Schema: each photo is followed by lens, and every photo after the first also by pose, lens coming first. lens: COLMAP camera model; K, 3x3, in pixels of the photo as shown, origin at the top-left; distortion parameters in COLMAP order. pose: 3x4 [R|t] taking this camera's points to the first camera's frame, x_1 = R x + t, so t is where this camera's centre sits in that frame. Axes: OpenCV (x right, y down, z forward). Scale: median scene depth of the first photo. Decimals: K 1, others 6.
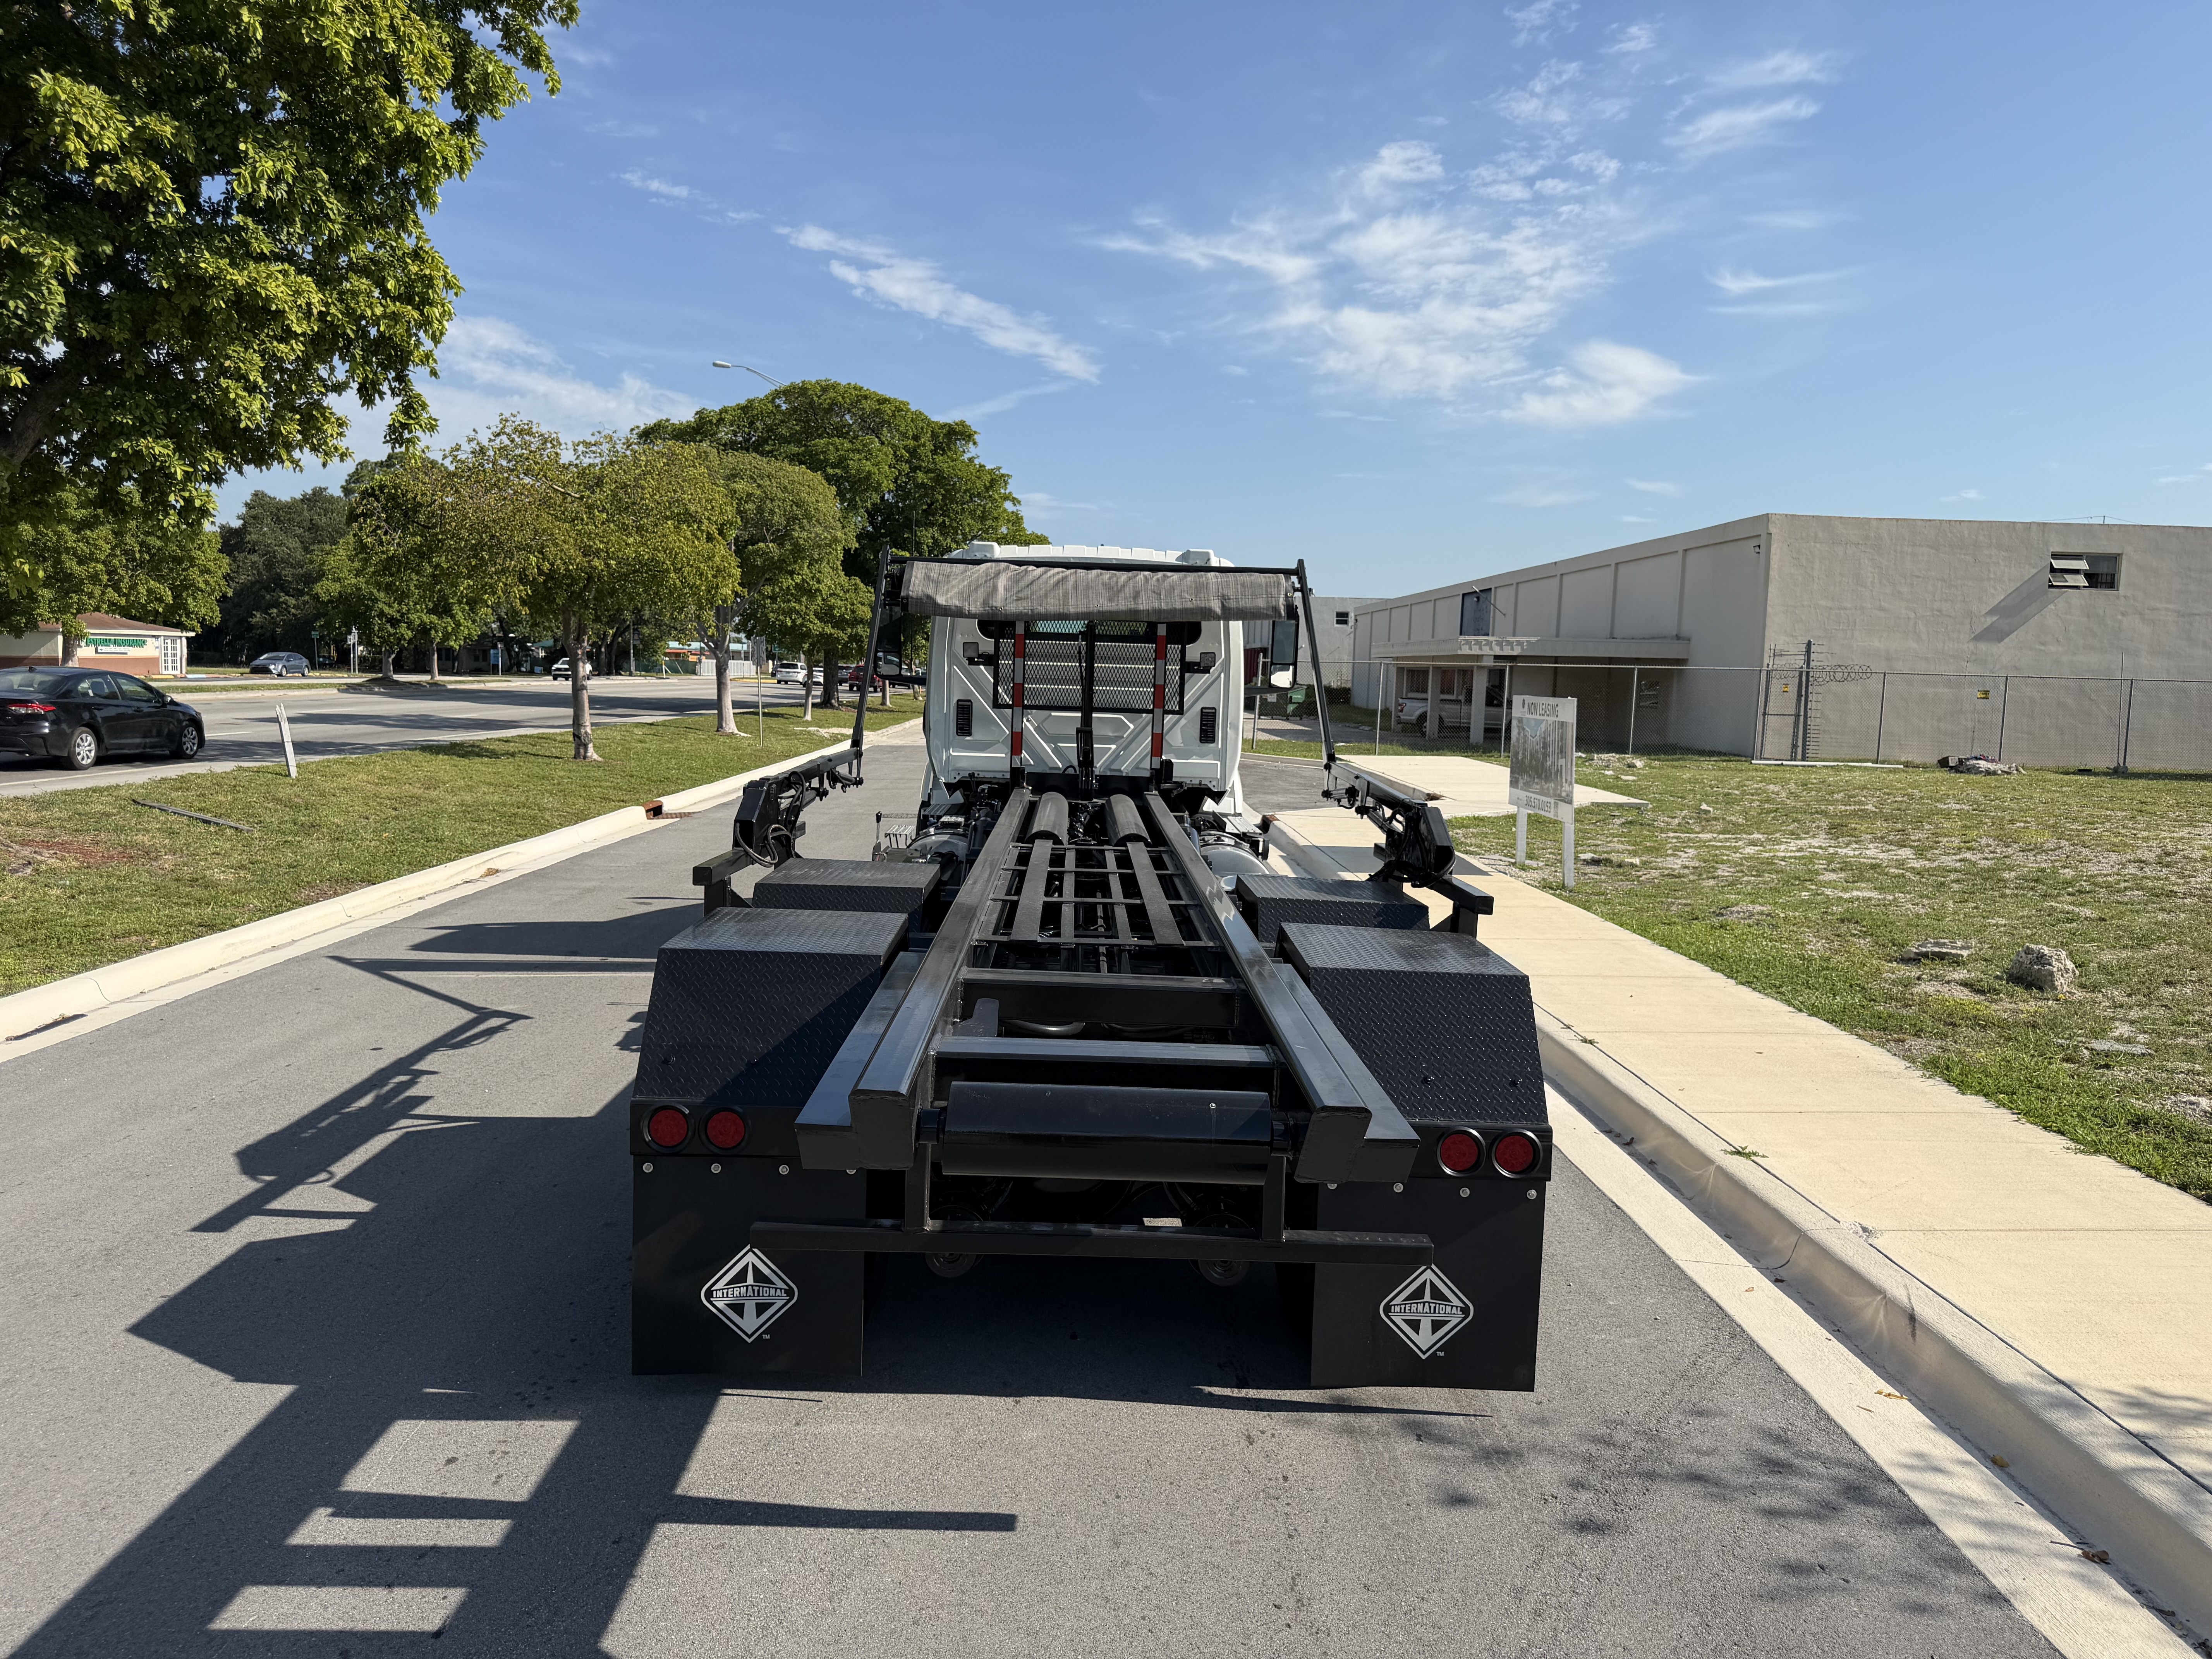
lens RADIAL K [[1552.3, 0, 1103.6], [0, 1552.3, 832.7], [0, 0, 1]] dist [0.076202, -0.106890]
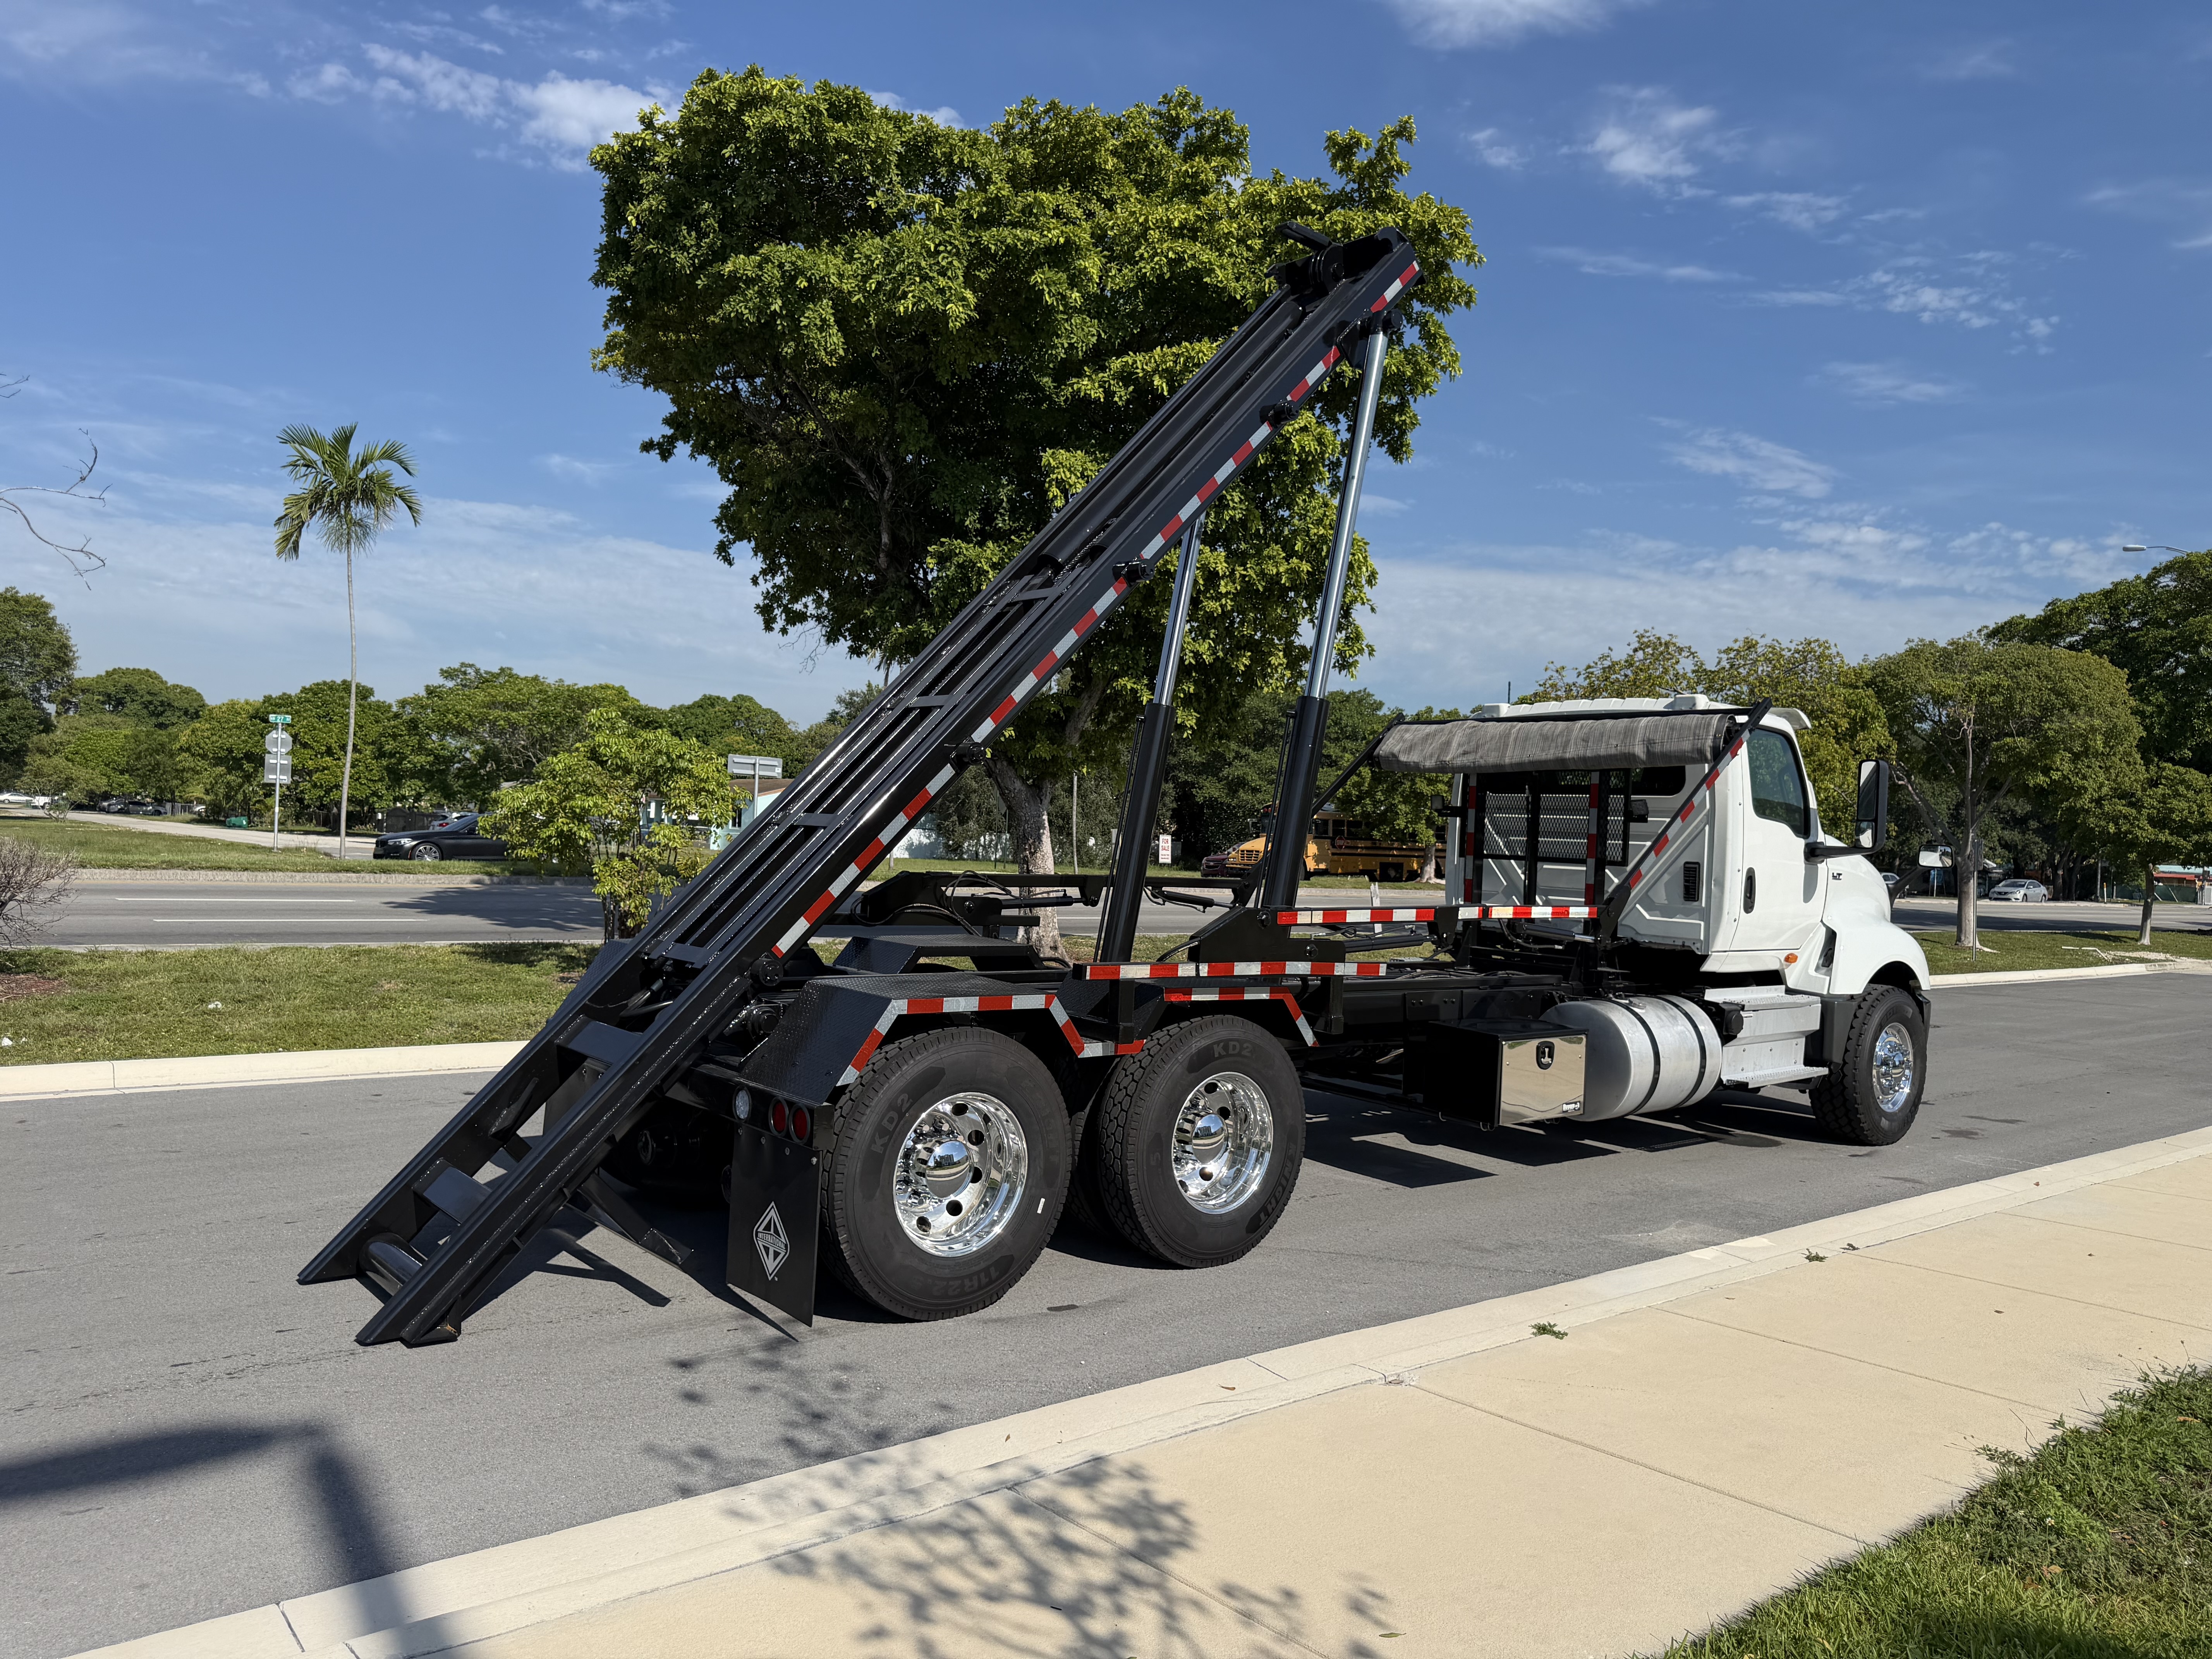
lens RADIAL K [[1546.6, 0, 1098.3], [0, 1546.6, 844.4], [0, 0, 1]] dist [0.094195, -0.139090]
pose [[0.625949, 0.002767, -0.779859, 0.301723], [-0.107208, 0.990805, -0.082535, 0.012141], [0.772460, 0.135269, 0.620490, 0.078505]]
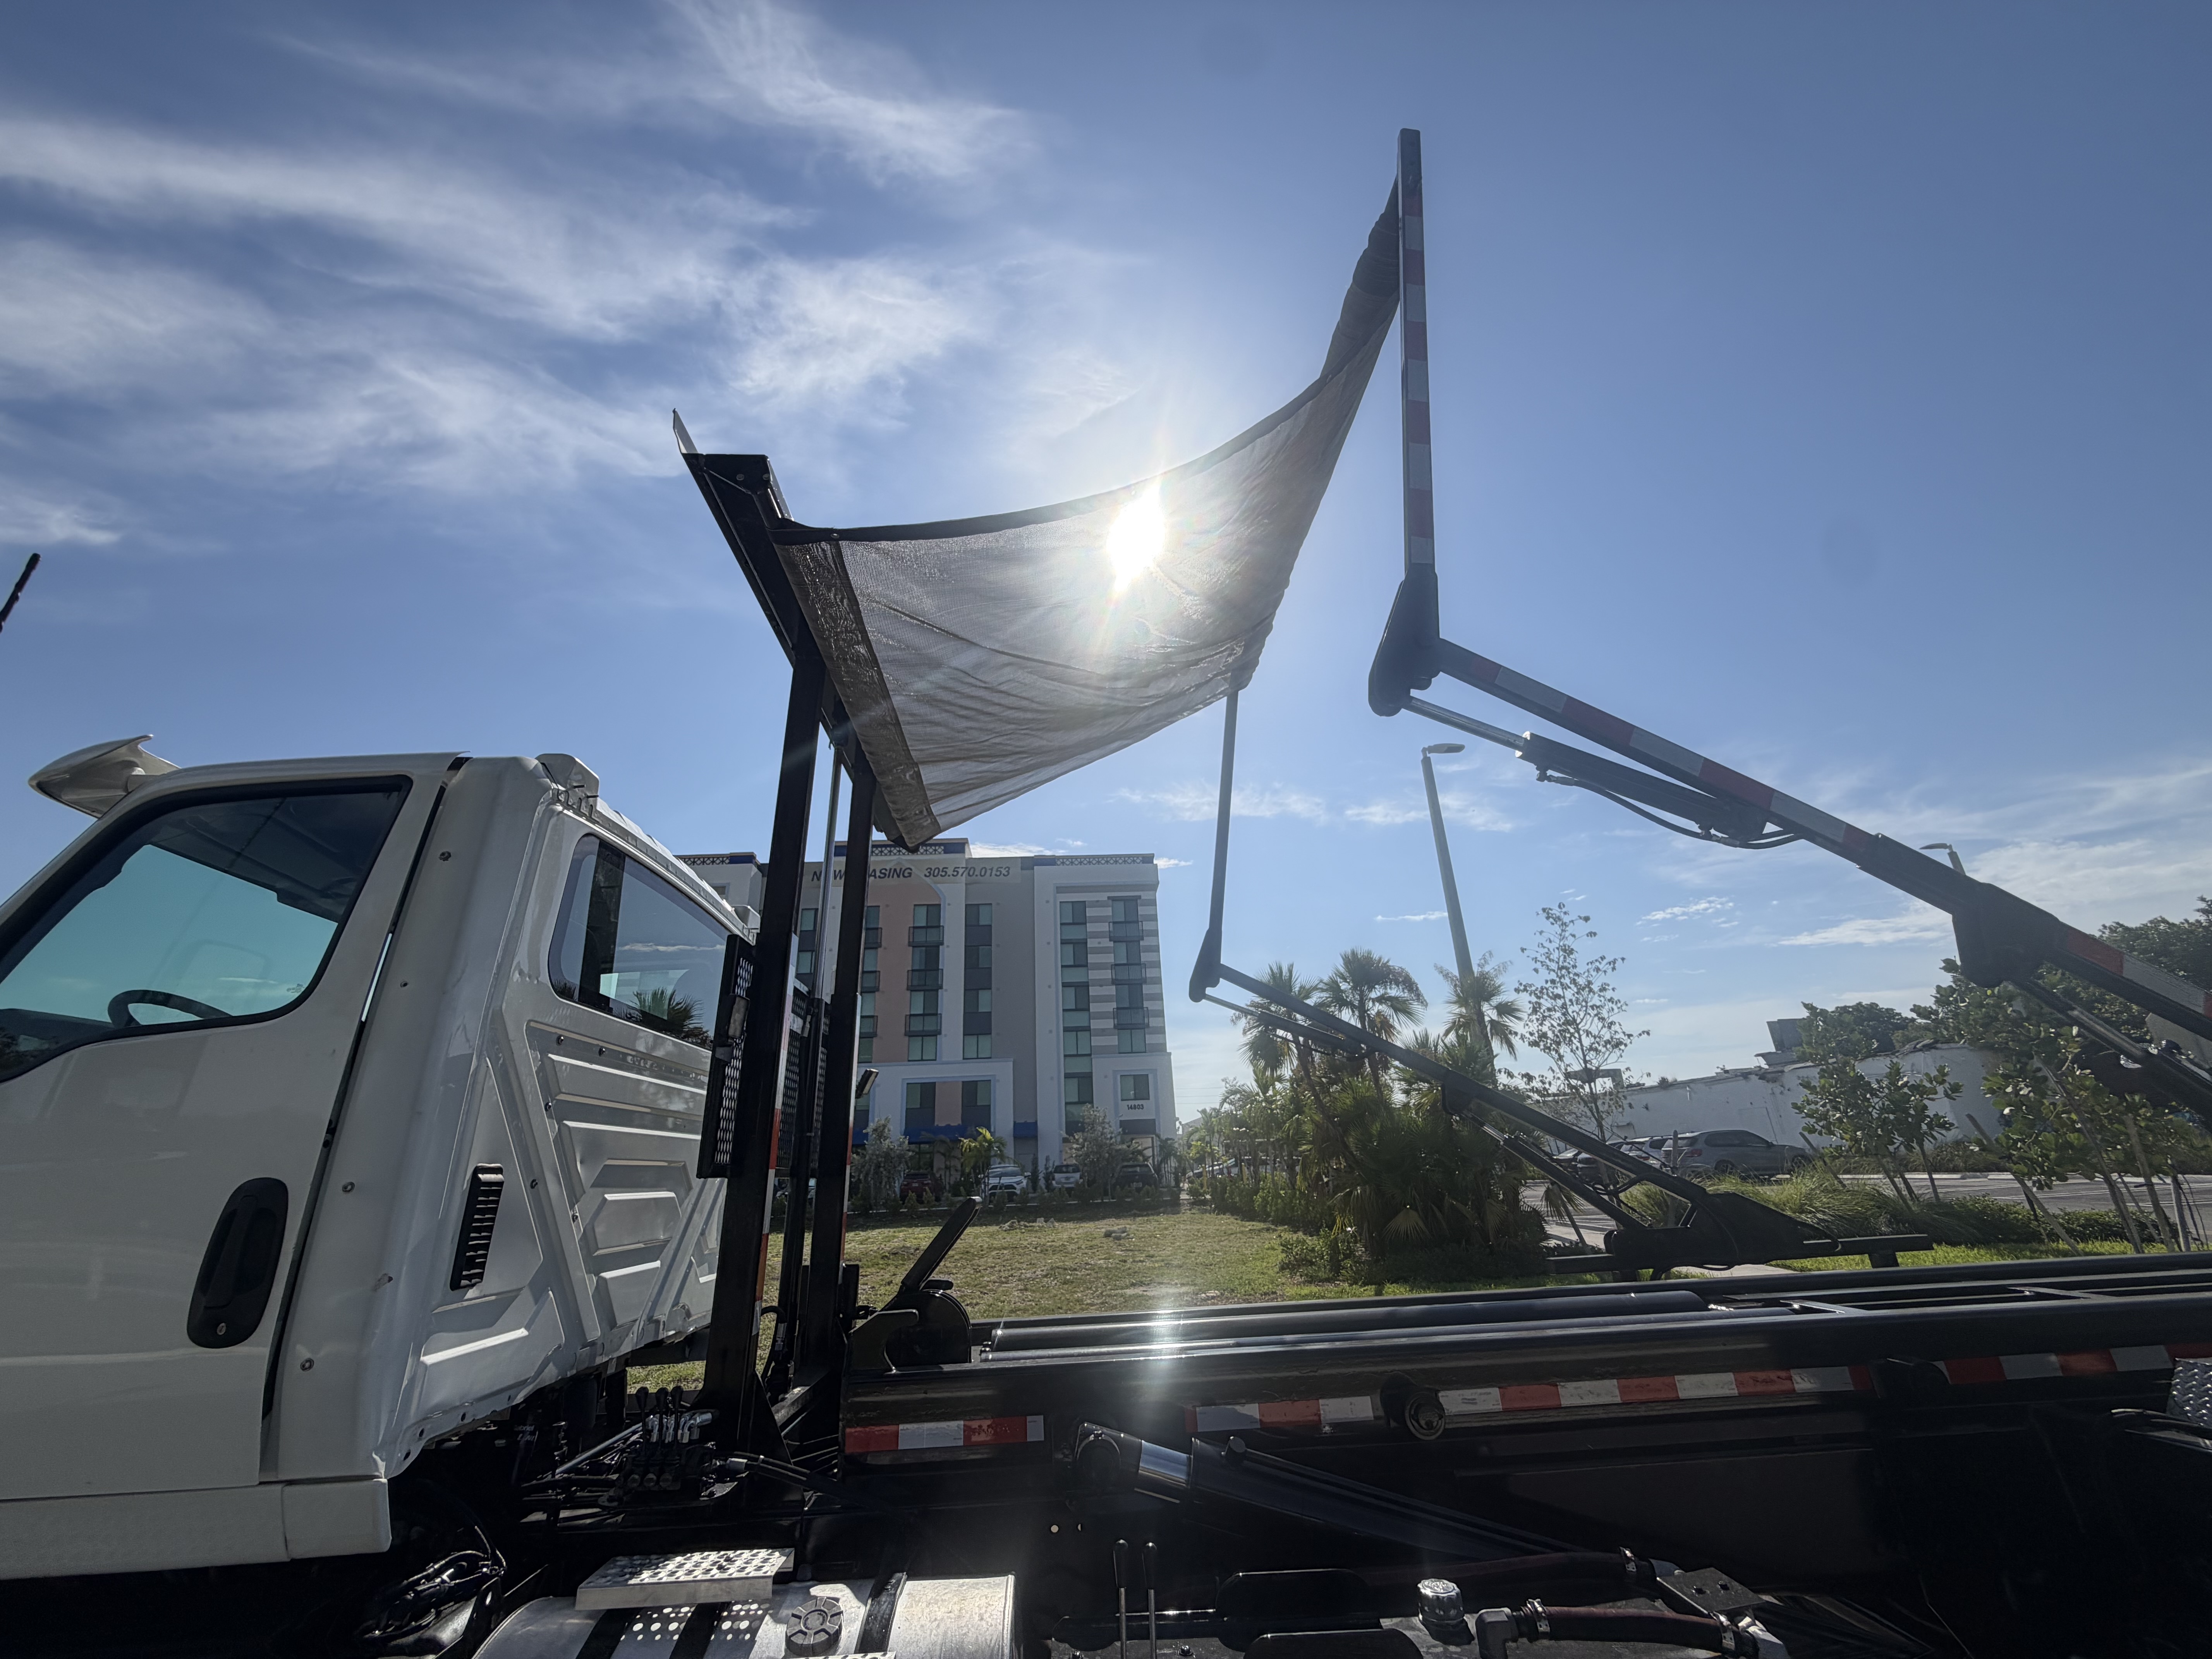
lens RADIAL K [[881.8, 0, 1103.2], [0, 881.8, 830.9], [0, 0, 1]] dist [0.000154, -0.000172]
pose [[-0.025382, 0.333847, 0.942285, -0.157225], [0.143785, 0.934008, -0.327041, -0.038304], [-0.989283, 0.127185, -0.071709, 0.459382]]
